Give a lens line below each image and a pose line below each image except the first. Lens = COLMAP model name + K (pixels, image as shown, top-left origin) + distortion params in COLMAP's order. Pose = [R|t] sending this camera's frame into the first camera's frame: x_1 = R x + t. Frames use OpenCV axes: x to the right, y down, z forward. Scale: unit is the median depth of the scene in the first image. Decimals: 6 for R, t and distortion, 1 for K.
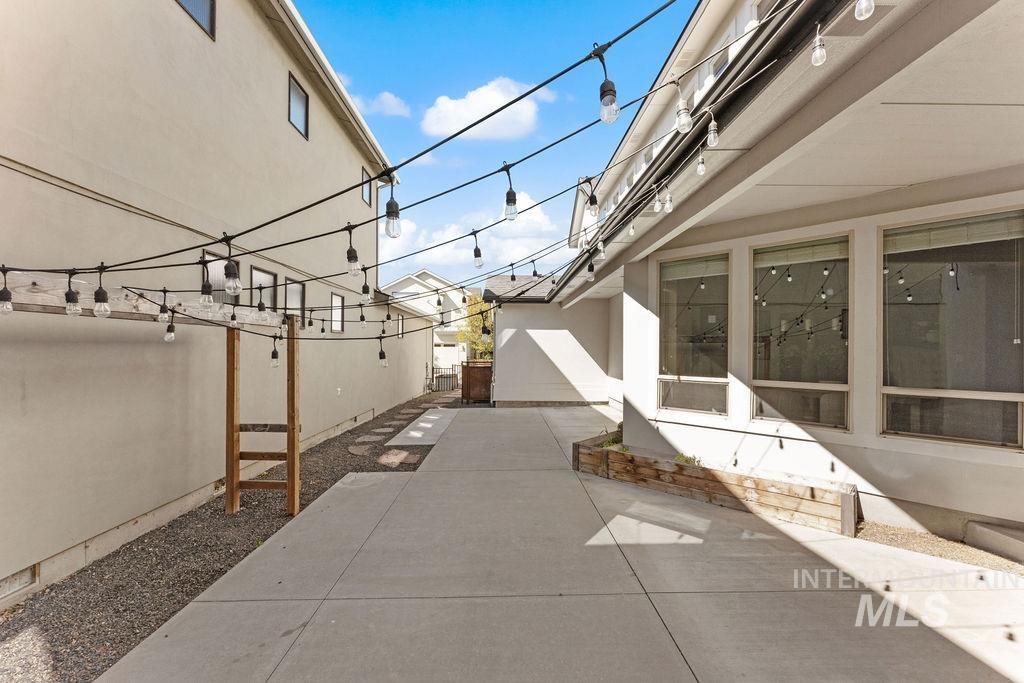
lens RADIAL K [[412.0, 0, 507.0], [0, 412.0, 336.0], [0, 0, 1]] dist [-0.000547, 0.000009]
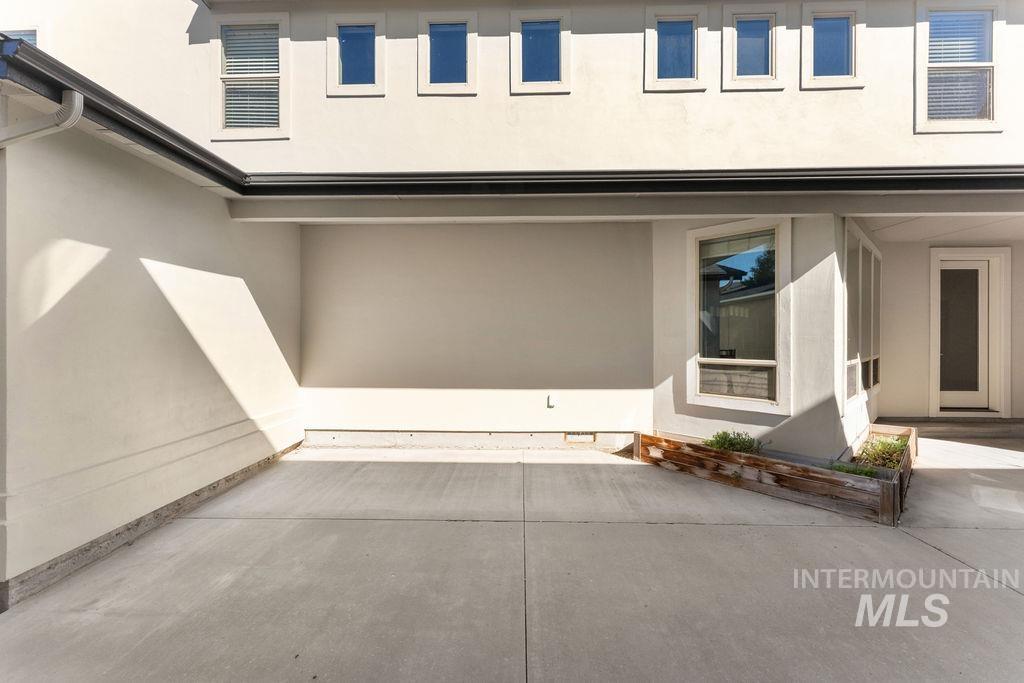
lens RADIAL K [[411.0, 0, 507.0], [0, 411.0, 338.2], [0, 0, 1]] dist [0.001486, -0.000113]
pose [[0.038598, -0.010775, 0.999197, -0.598244], [-0.033272, 0.999374, 0.012062, 0.072576], [-0.998701, -0.033711, 0.038215, 2.011200]]
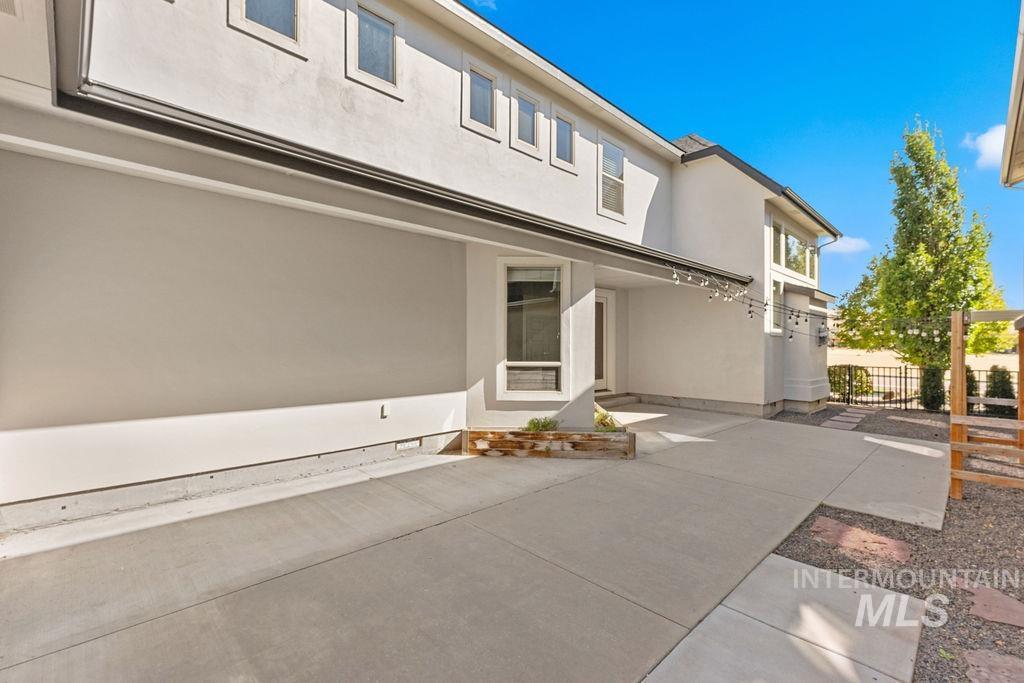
lens RADIAL K [[453.6, 0, 503.8], [0, 453.6, 340.4], [0, 0, 1]] dist [0.000700, -0.000227]
pose [[-0.686620, -0.005184, 0.726998, -0.550556], [-0.034487, 0.999081, -0.025447, 0.089998], [-0.726198, -0.042545, -0.686168, 2.594805]]
